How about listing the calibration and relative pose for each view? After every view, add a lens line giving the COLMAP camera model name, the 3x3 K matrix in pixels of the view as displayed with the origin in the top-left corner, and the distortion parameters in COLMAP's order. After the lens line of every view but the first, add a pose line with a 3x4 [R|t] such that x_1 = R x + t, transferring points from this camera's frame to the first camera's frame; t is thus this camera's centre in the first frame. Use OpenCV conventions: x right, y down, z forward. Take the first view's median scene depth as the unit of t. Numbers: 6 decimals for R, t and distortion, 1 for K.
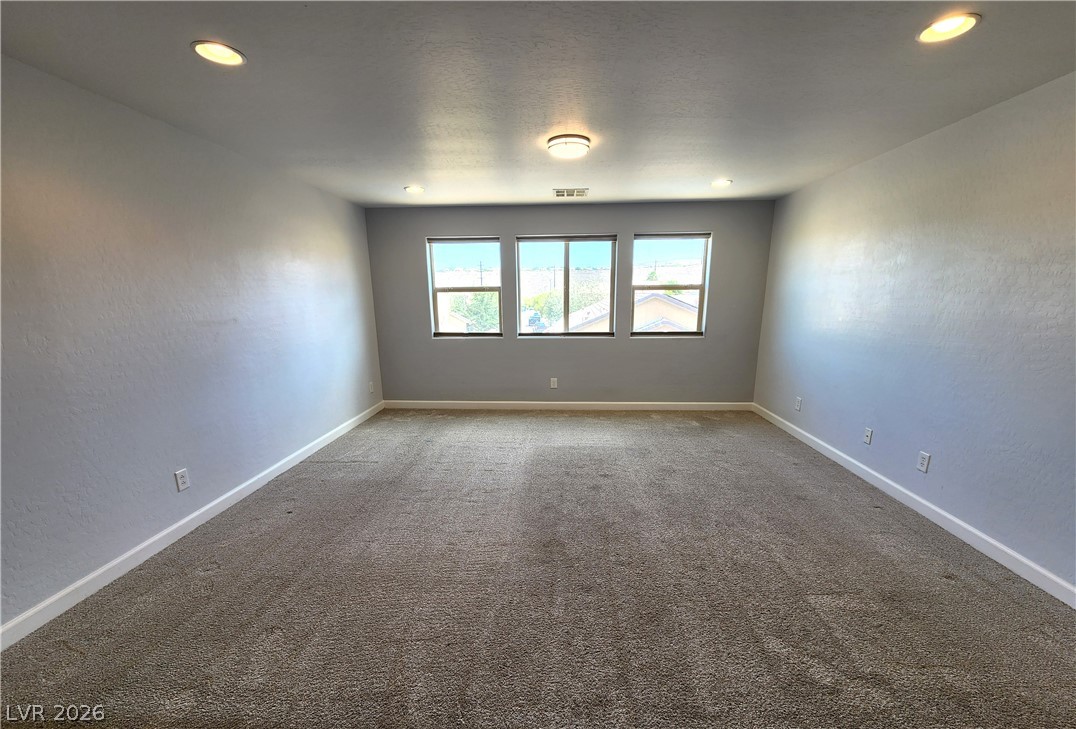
lens RADIAL K [[440.4, 0, 542.9], [0, 440.4, 404.9], [0, 0, 1]] dist [0.008937, 0.000187]
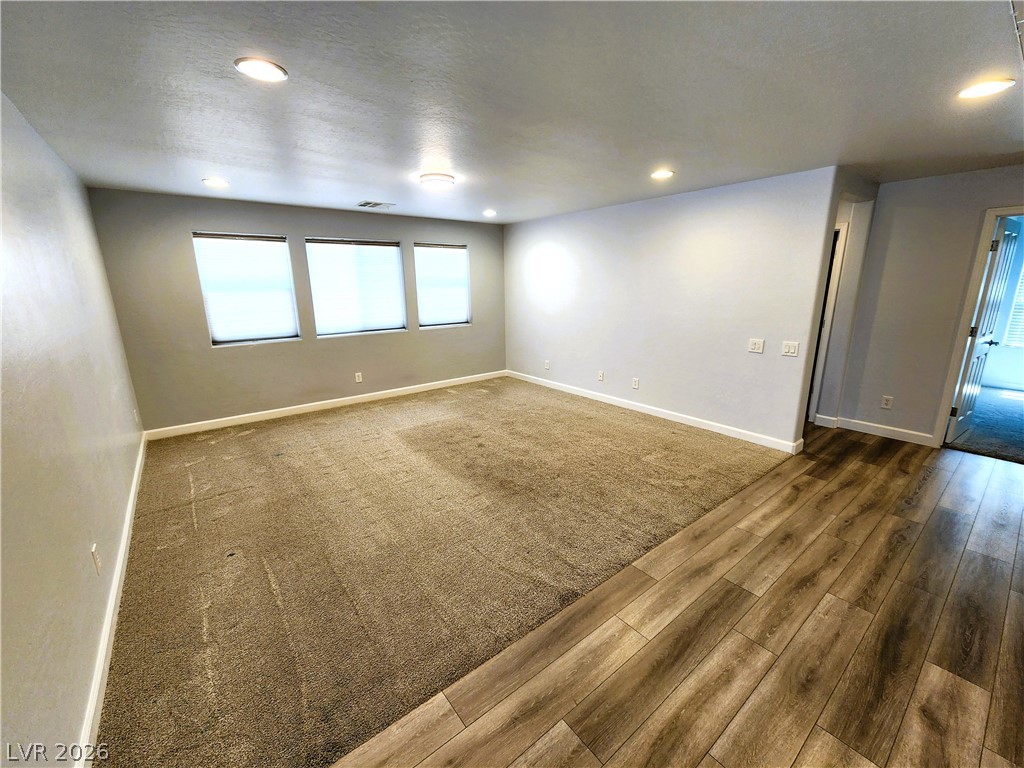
lens RADIAL K [[421.6, 0, 518.6], [0, 421.6, 383.3], [0, 0, 1]] dist [0.000825, -0.001199]
pose [[0.750231, -0.157925, 0.642038, -0.395438], [0.170091, 0.984472, 0.043401, -0.017143], [-0.638923, 0.076644, 0.765443, -0.015396]]
